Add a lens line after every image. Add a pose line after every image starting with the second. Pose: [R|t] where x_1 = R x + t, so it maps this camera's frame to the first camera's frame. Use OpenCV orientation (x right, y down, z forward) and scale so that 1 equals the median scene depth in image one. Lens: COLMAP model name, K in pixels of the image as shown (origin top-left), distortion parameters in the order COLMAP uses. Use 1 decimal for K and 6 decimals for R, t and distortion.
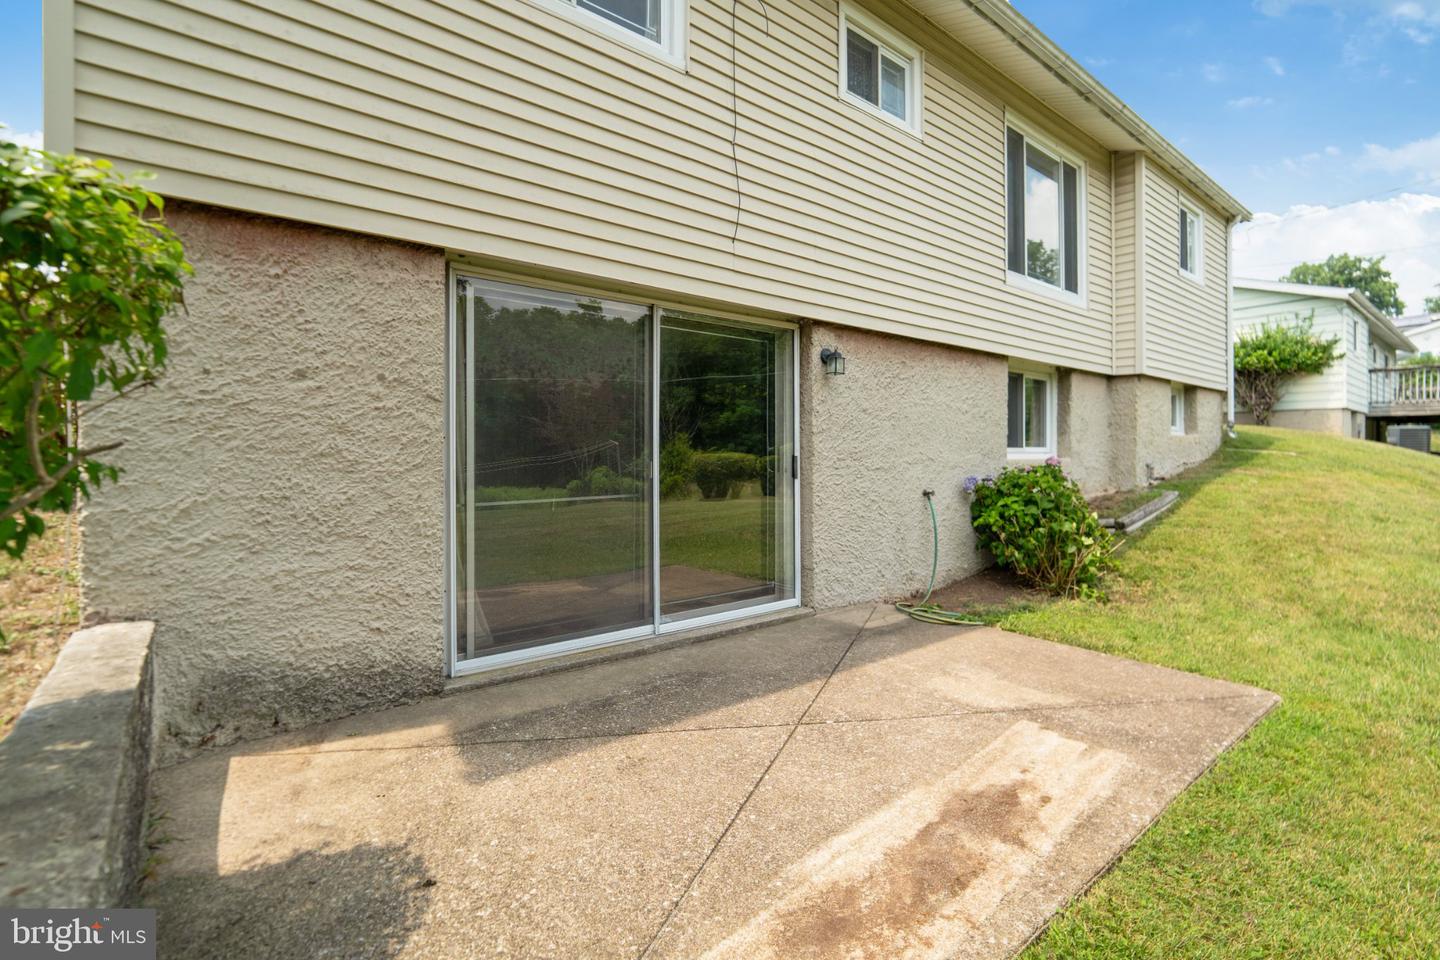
lens RADIAL K [[647.6, 0, 724.2], [0, 647.6, 453.9], [0, 0, 1]] dist [-0.006576, 0.002162]
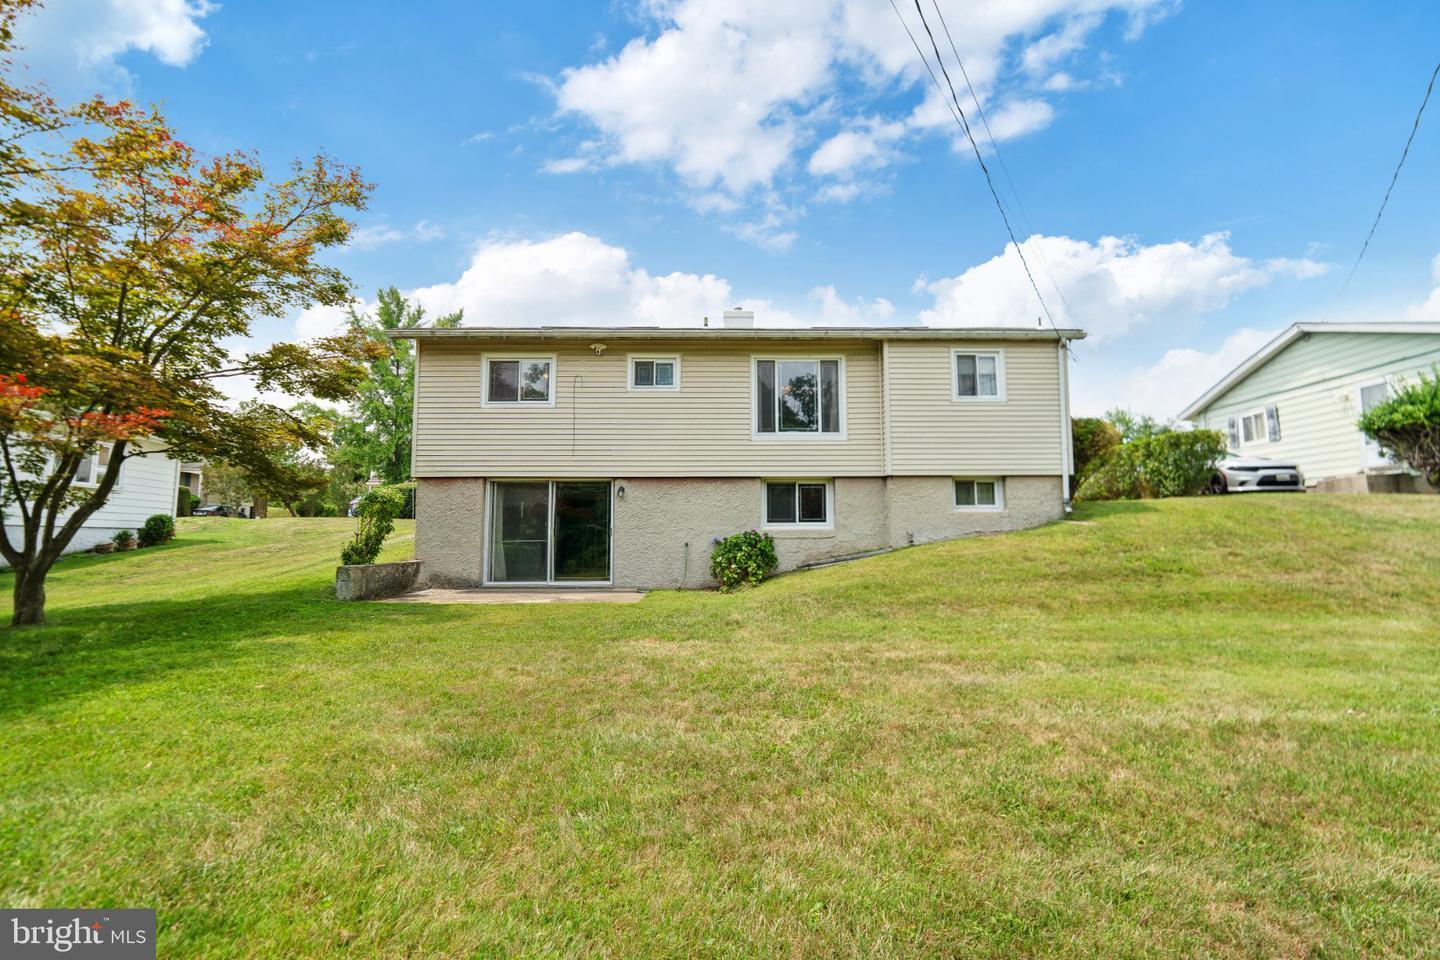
lens RADIAL K [[647.6, 0, 721.2], [0, 647.6, 480.7], [0, 0, 1]] dist [-0.006576, 0.002162]
pose [[0.791411, -0.052986, -0.608984, 2.677455], [0.003855, 0.996649, -0.081706, 0.038238], [0.611273, 0.062315, 0.788963, -1.062010]]
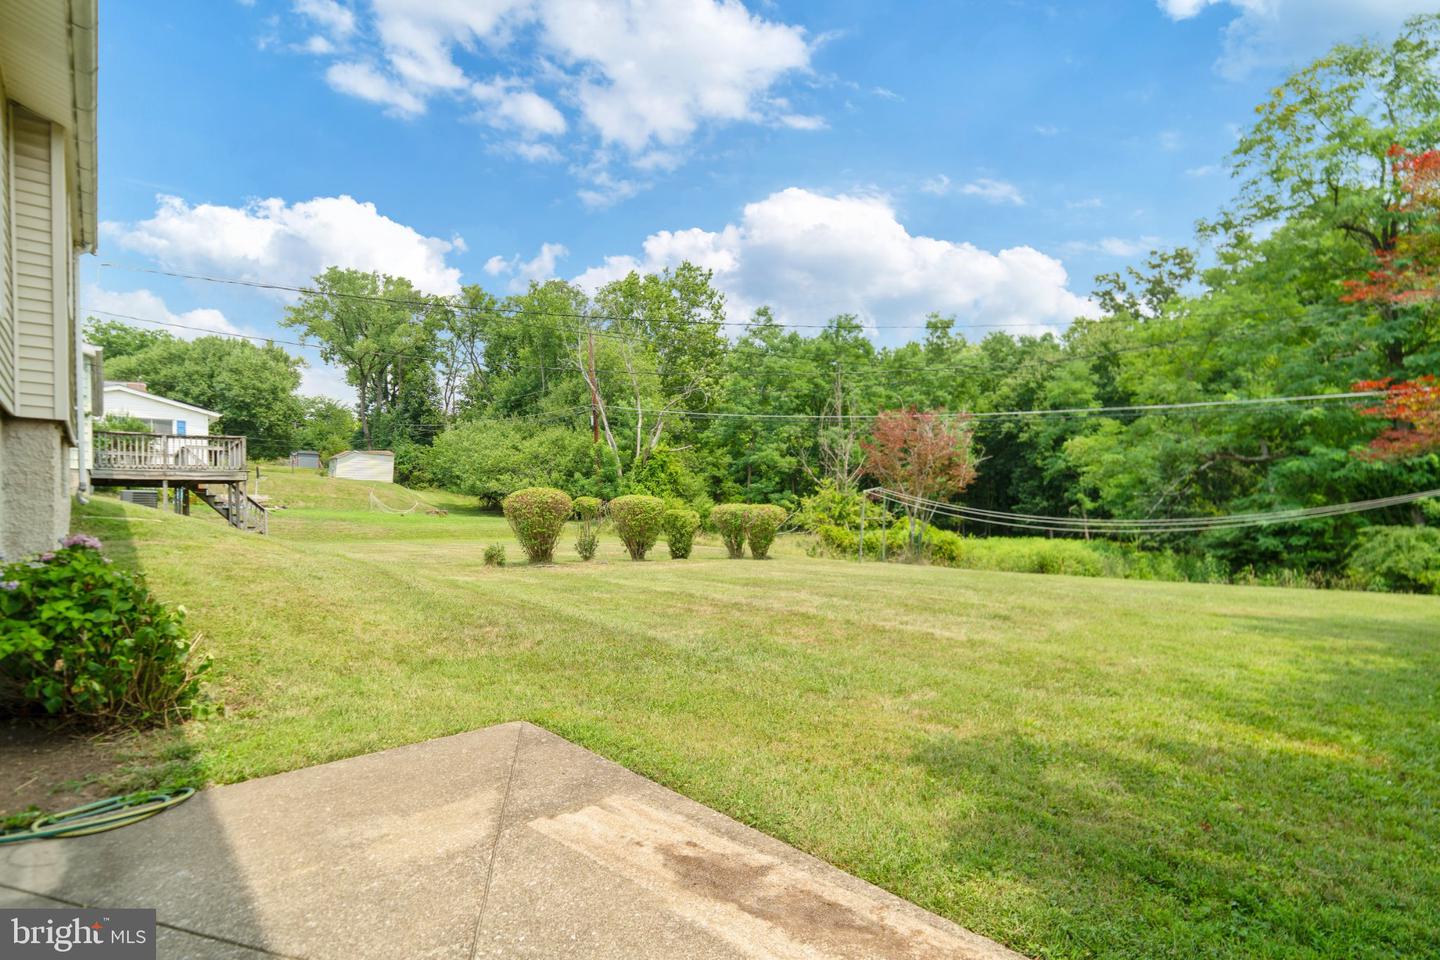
lens RADIAL K [[673.2, 0, 718.4], [0, 673.2, 506.4], [0, 0, 1]] dist [-0.004653, 0.000863]
pose [[-0.066378, 0.001145, 0.997794, -0.442902], [0.009690, 0.999953, -0.000502, -0.035007], [-0.997748, 0.009635, -0.066386, 0.669485]]
